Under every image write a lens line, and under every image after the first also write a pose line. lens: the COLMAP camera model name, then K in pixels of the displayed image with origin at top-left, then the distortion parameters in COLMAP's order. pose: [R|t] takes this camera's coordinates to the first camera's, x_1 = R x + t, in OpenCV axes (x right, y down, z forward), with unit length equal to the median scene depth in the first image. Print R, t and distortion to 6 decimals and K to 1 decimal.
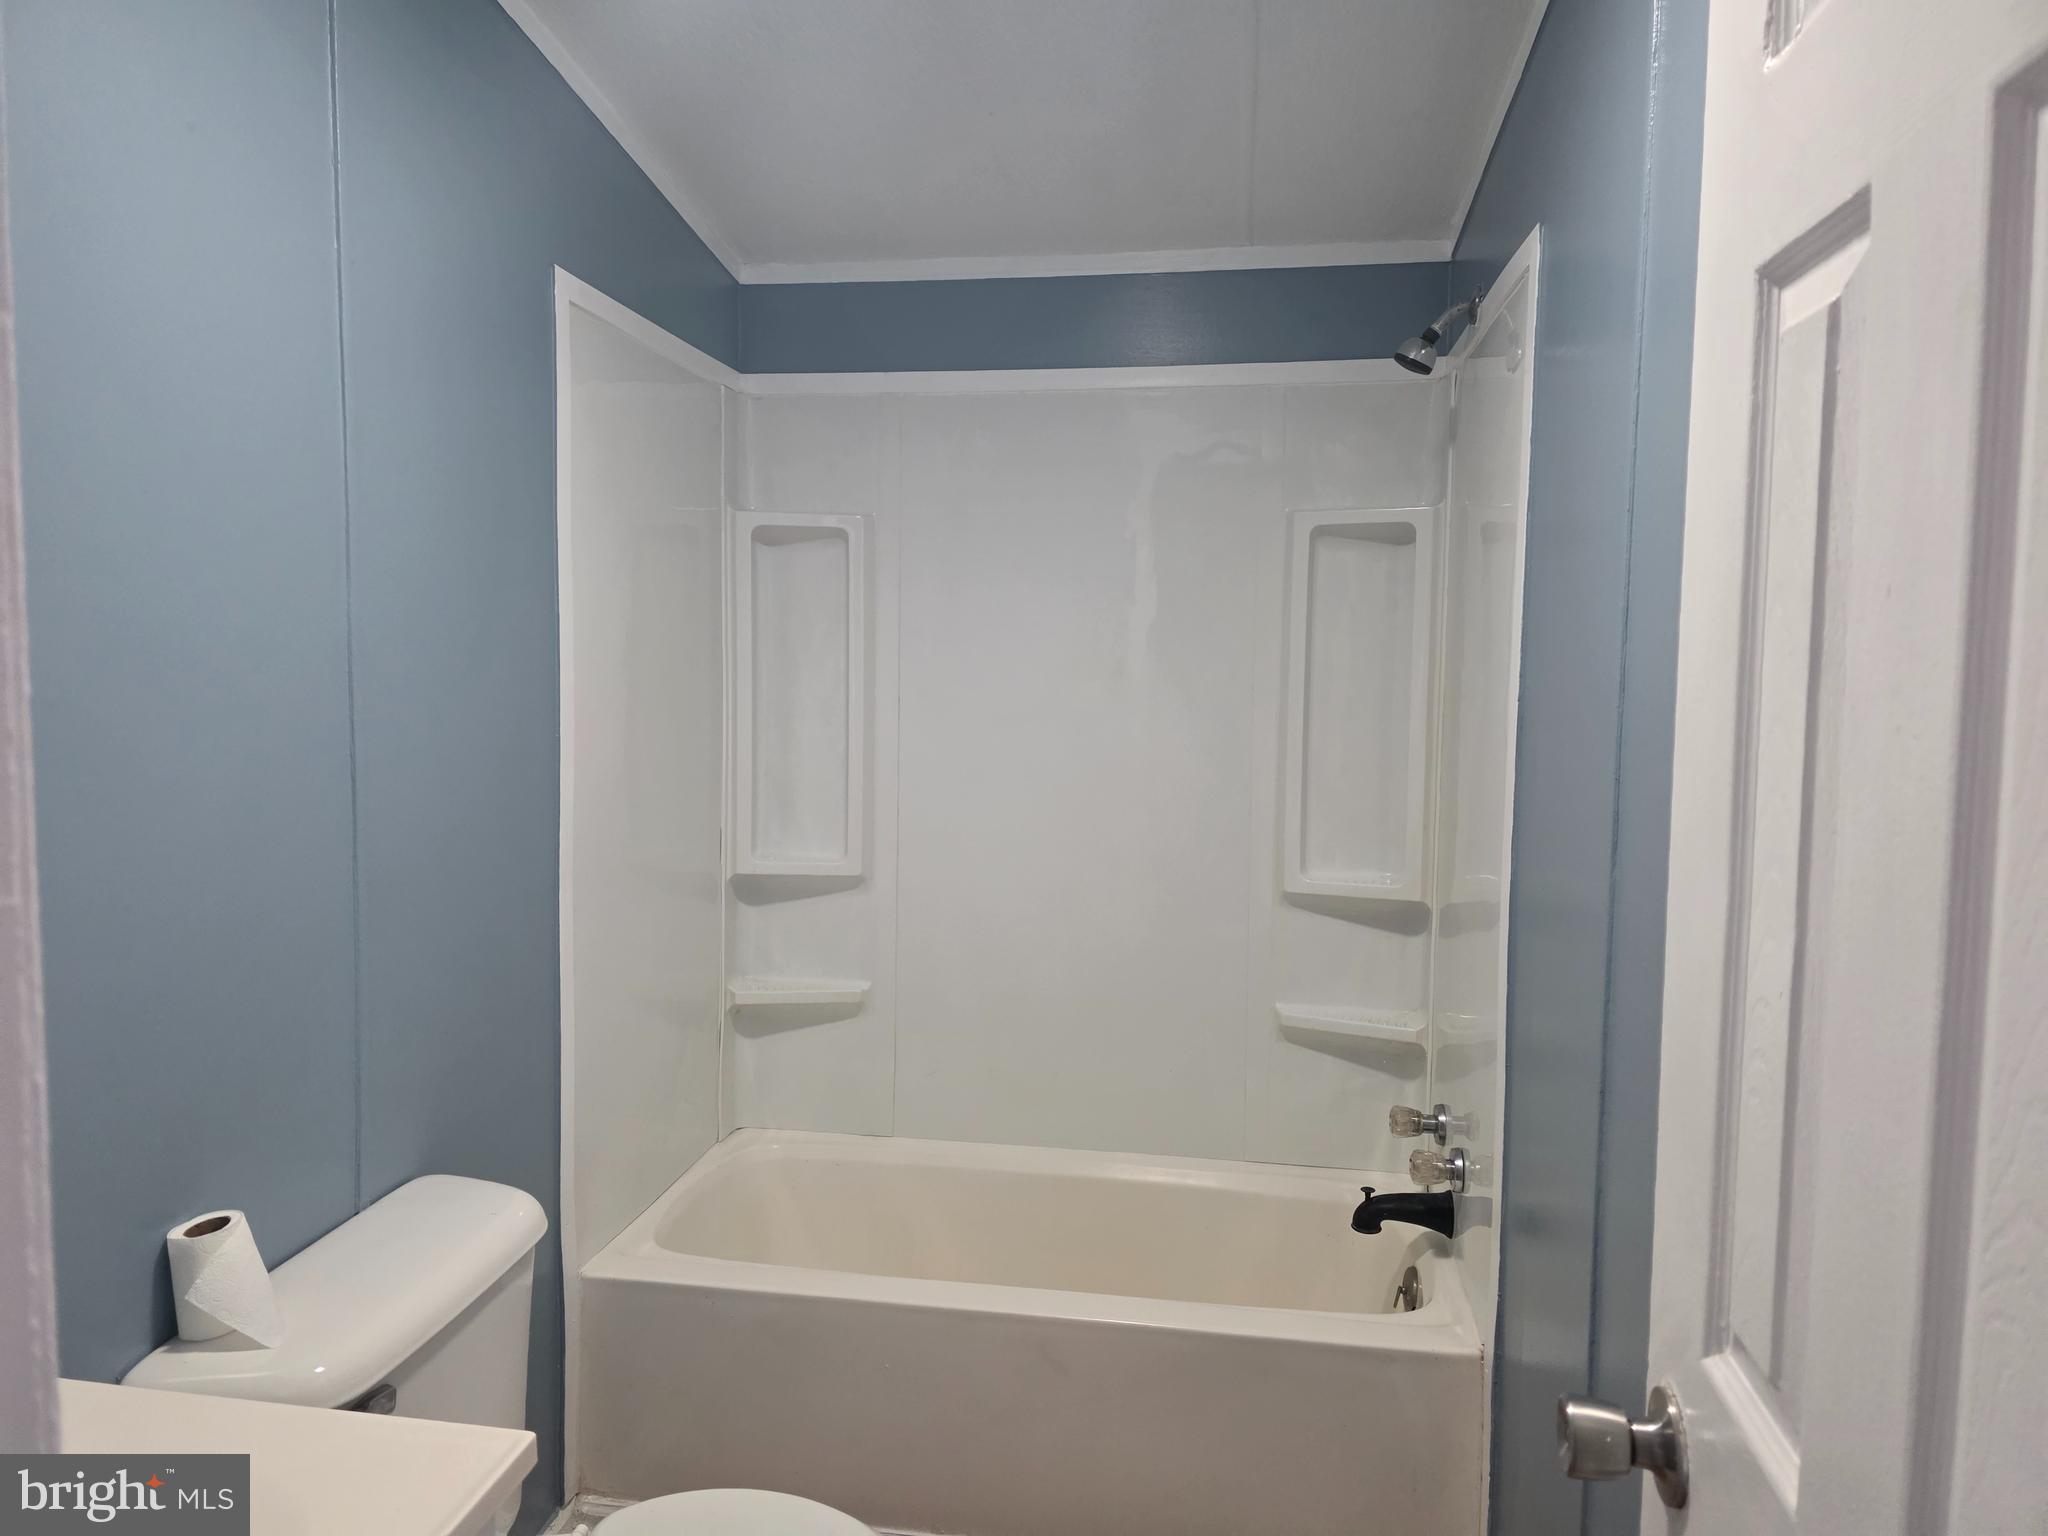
lens RADIAL K [[1364.2, 0, 1007.8], [0, 1364.2, 749.1], [0, 0, 1]] dist [0.060168, -0.056350]
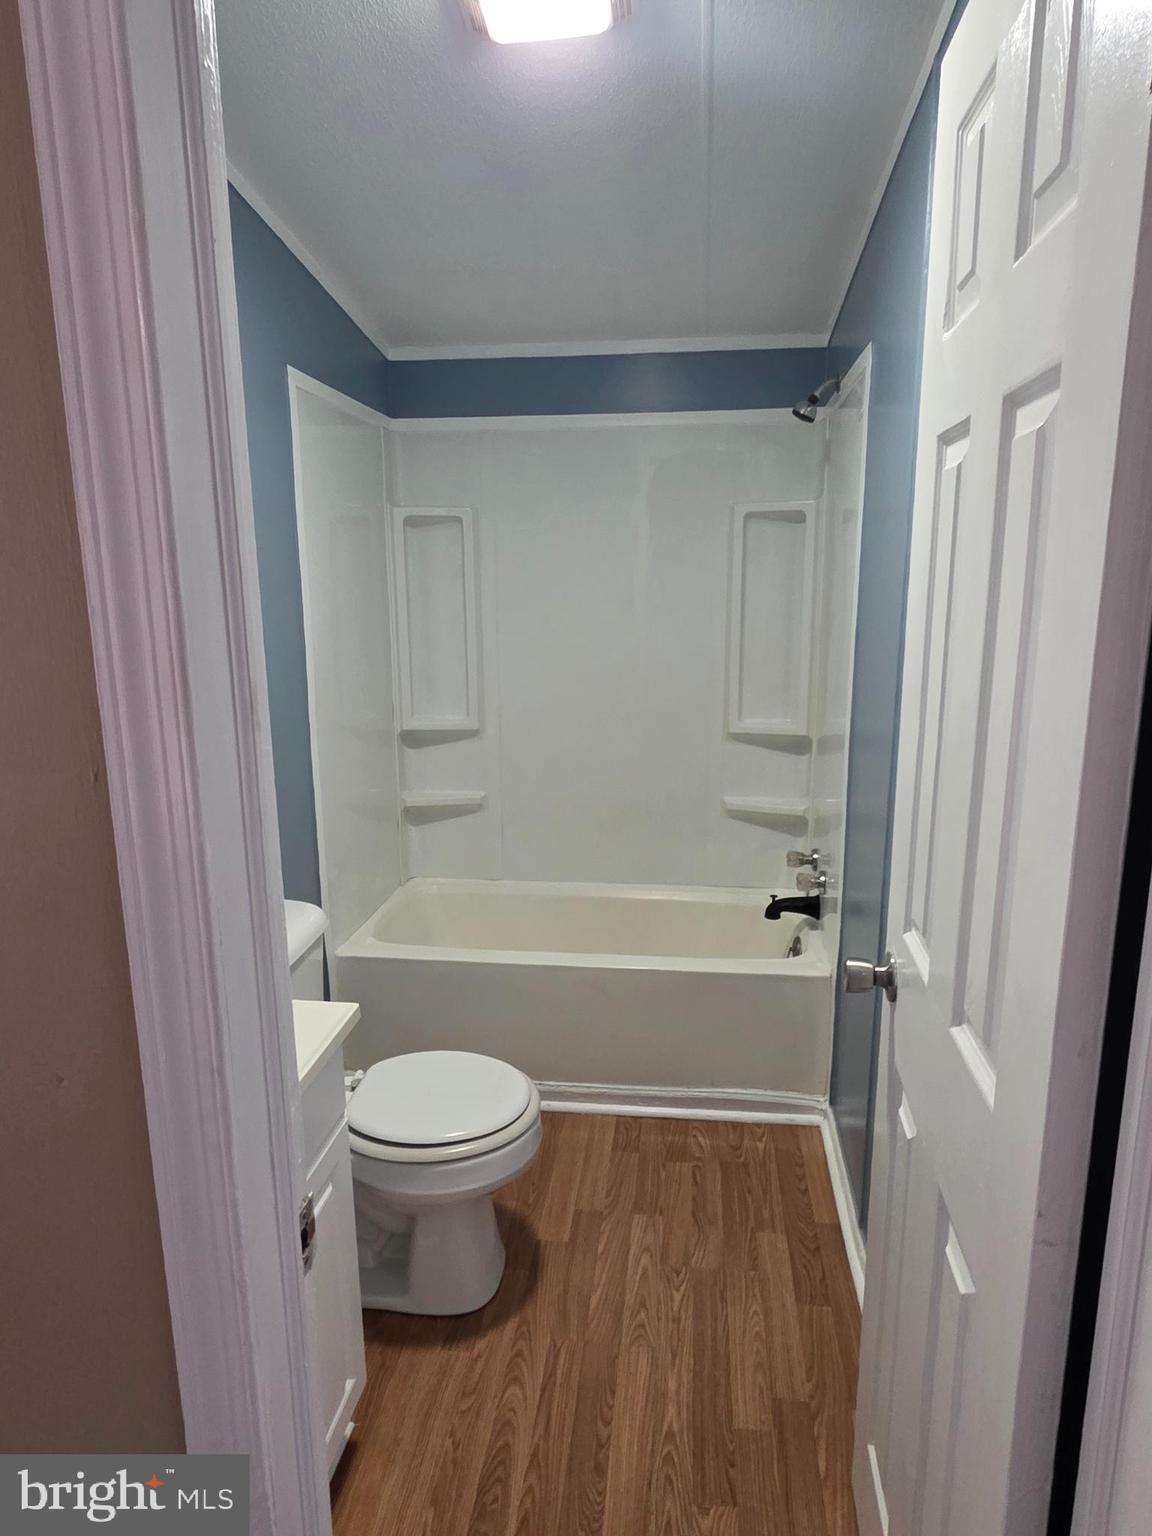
lens RADIAL K [[914.6, 0, 595.6], [0, 914.6, 761.3], [0, 0, 1]] dist [0.011816, -0.002364]
pose [[0.998551, -0.026470, 0.046854, -0.019977], [0.020053, 0.990982, 0.132487, -0.015504], [-0.049938, -0.131355, 0.990077, -0.139831]]
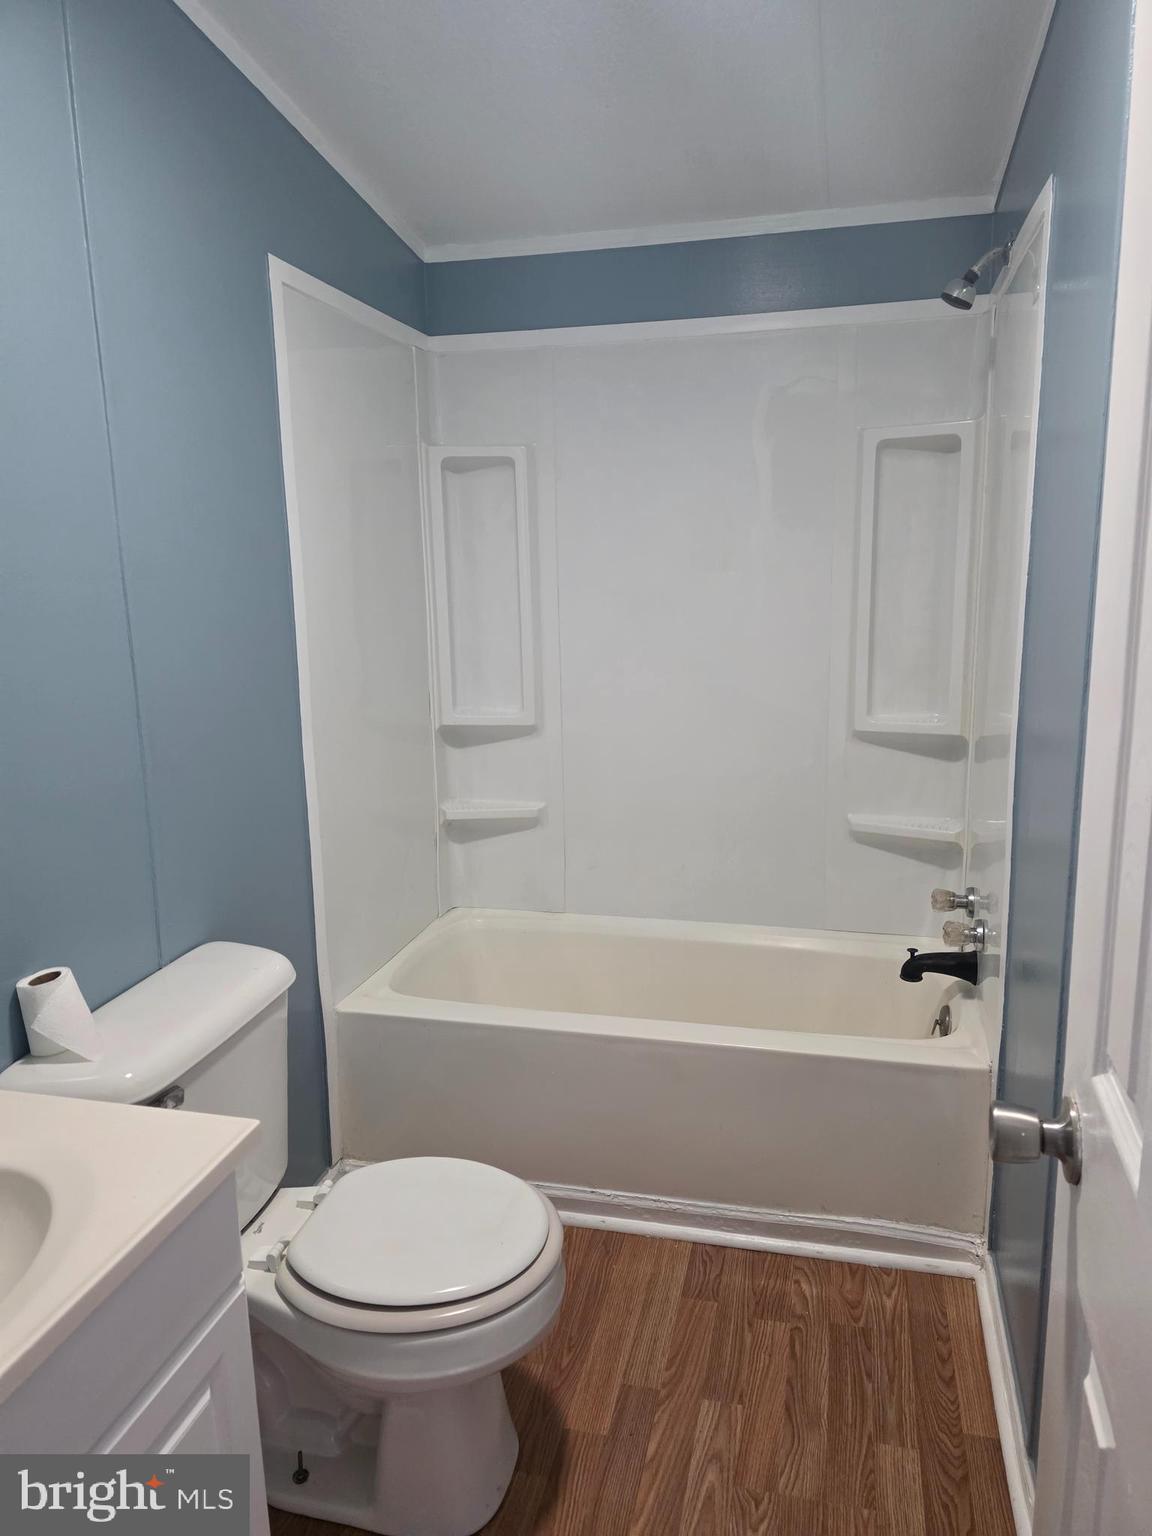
lens RADIAL K [[1023.1, 0, 608.9], [0, 1023.1, 745.8], [0, 0, 1]] dist [0.060168, -0.056350]
pose [[0.997258, -0.017172, -0.071981, 0.041946], [0.025291, 0.993222, 0.113444, 0.002226], [0.069545, -0.114953, 0.990934, 0.011431]]
